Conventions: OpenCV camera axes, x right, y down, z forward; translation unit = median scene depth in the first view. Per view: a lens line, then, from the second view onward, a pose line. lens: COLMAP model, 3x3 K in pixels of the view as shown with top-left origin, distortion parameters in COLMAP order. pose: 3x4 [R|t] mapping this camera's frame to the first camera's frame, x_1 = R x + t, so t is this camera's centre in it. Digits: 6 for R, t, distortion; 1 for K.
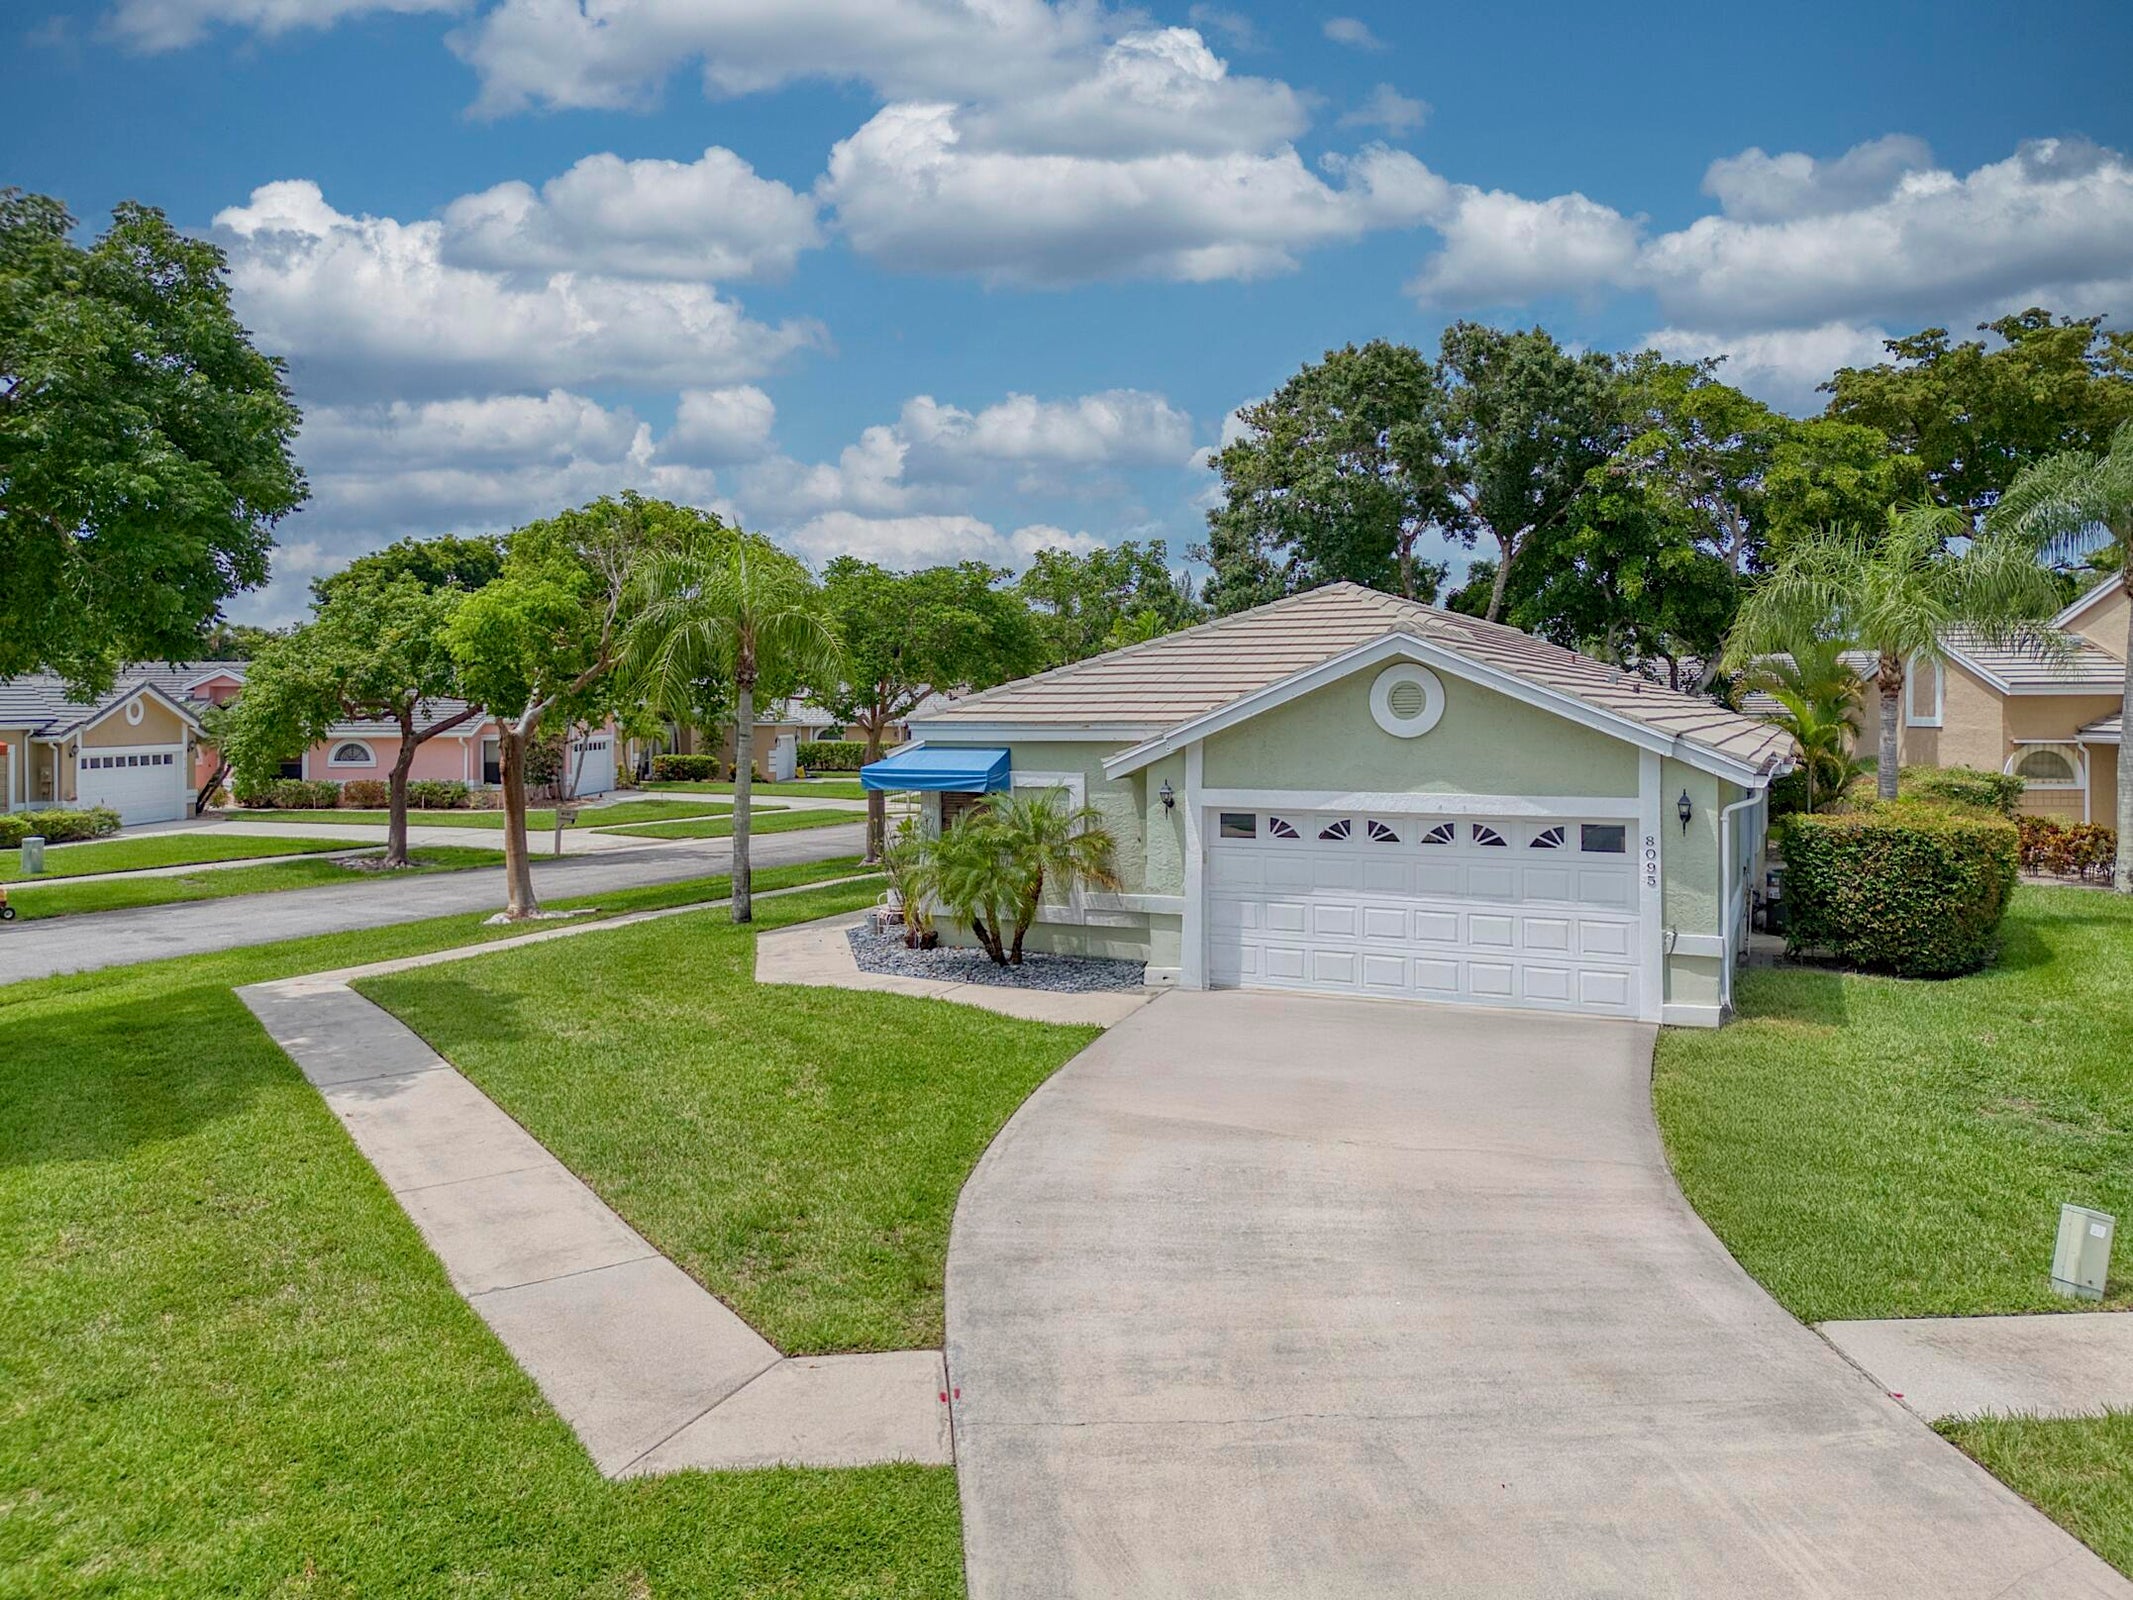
lens RADIAL K [[1546.0, 0, 1066.4], [0, 1546.0, 807.4], [0, 0, 1]] dist [-0.010620, -0.004235]
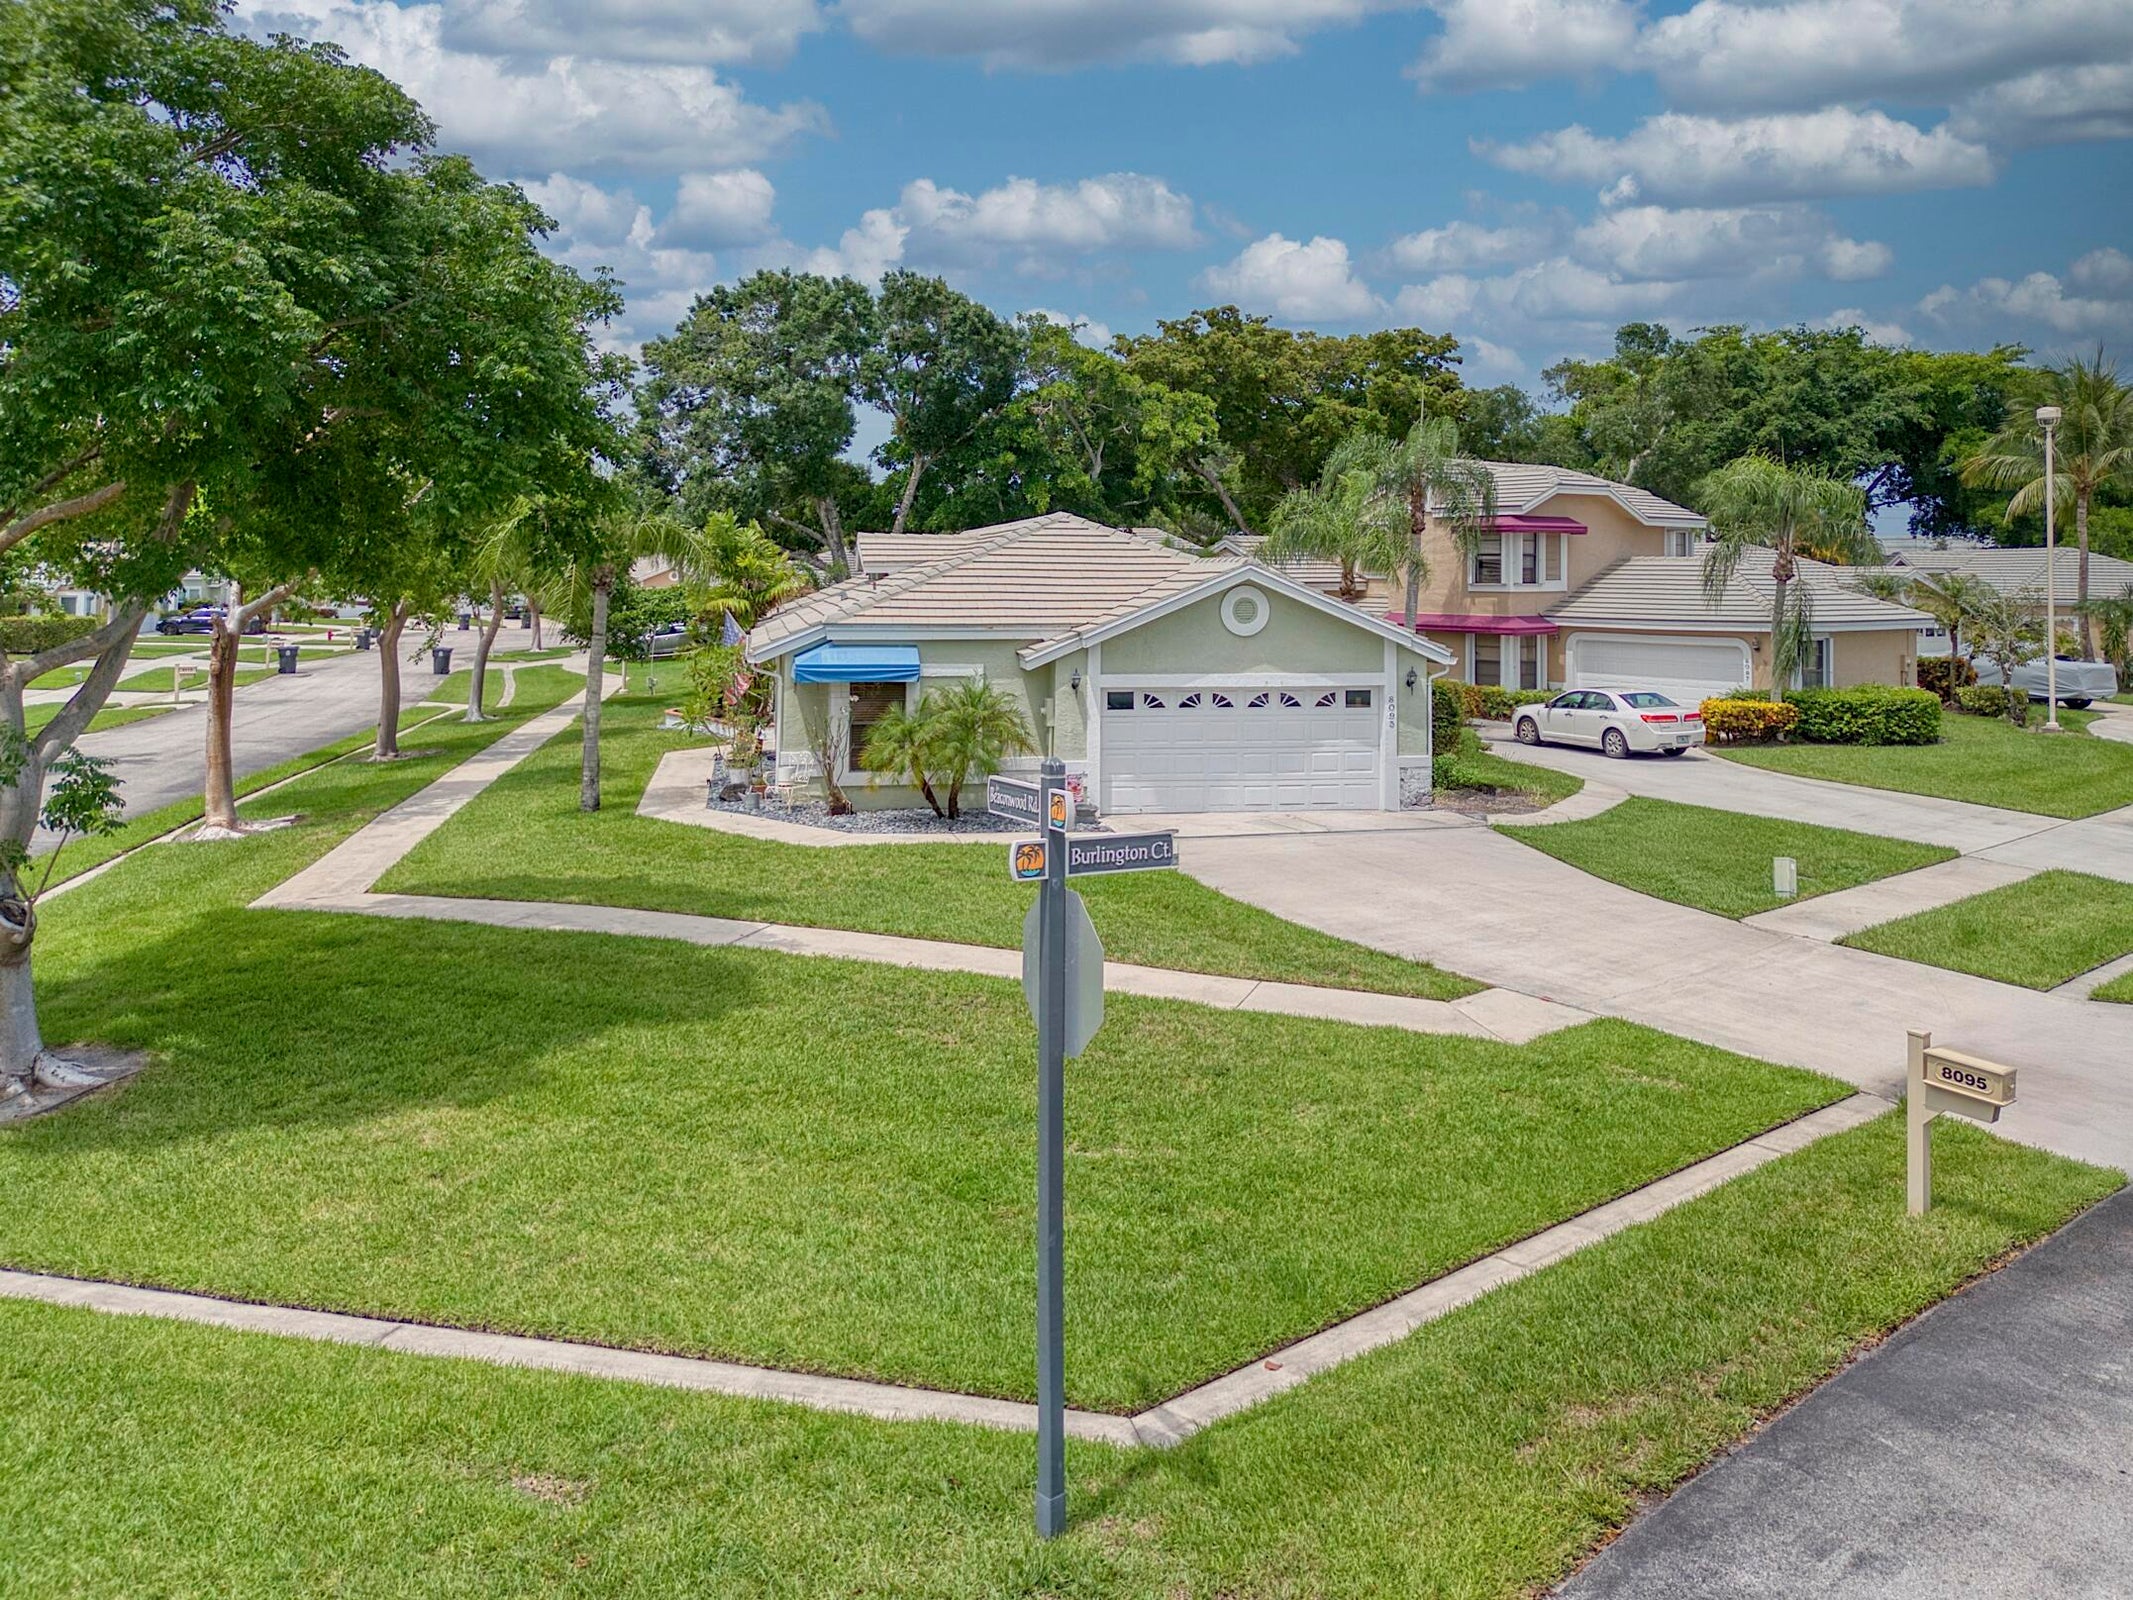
lens RADIAL K [[1546.0, 0, 1064.2], [0, 1546.0, 794.1], [0, 0, 1]] dist [-0.010620, -0.004235]
pose [[0.782042, -0.081421, 0.617884, -0.799842], [0.032199, 0.995384, 0.090412, -0.032362], [-0.622393, -0.050811, 0.781054, -0.043145]]
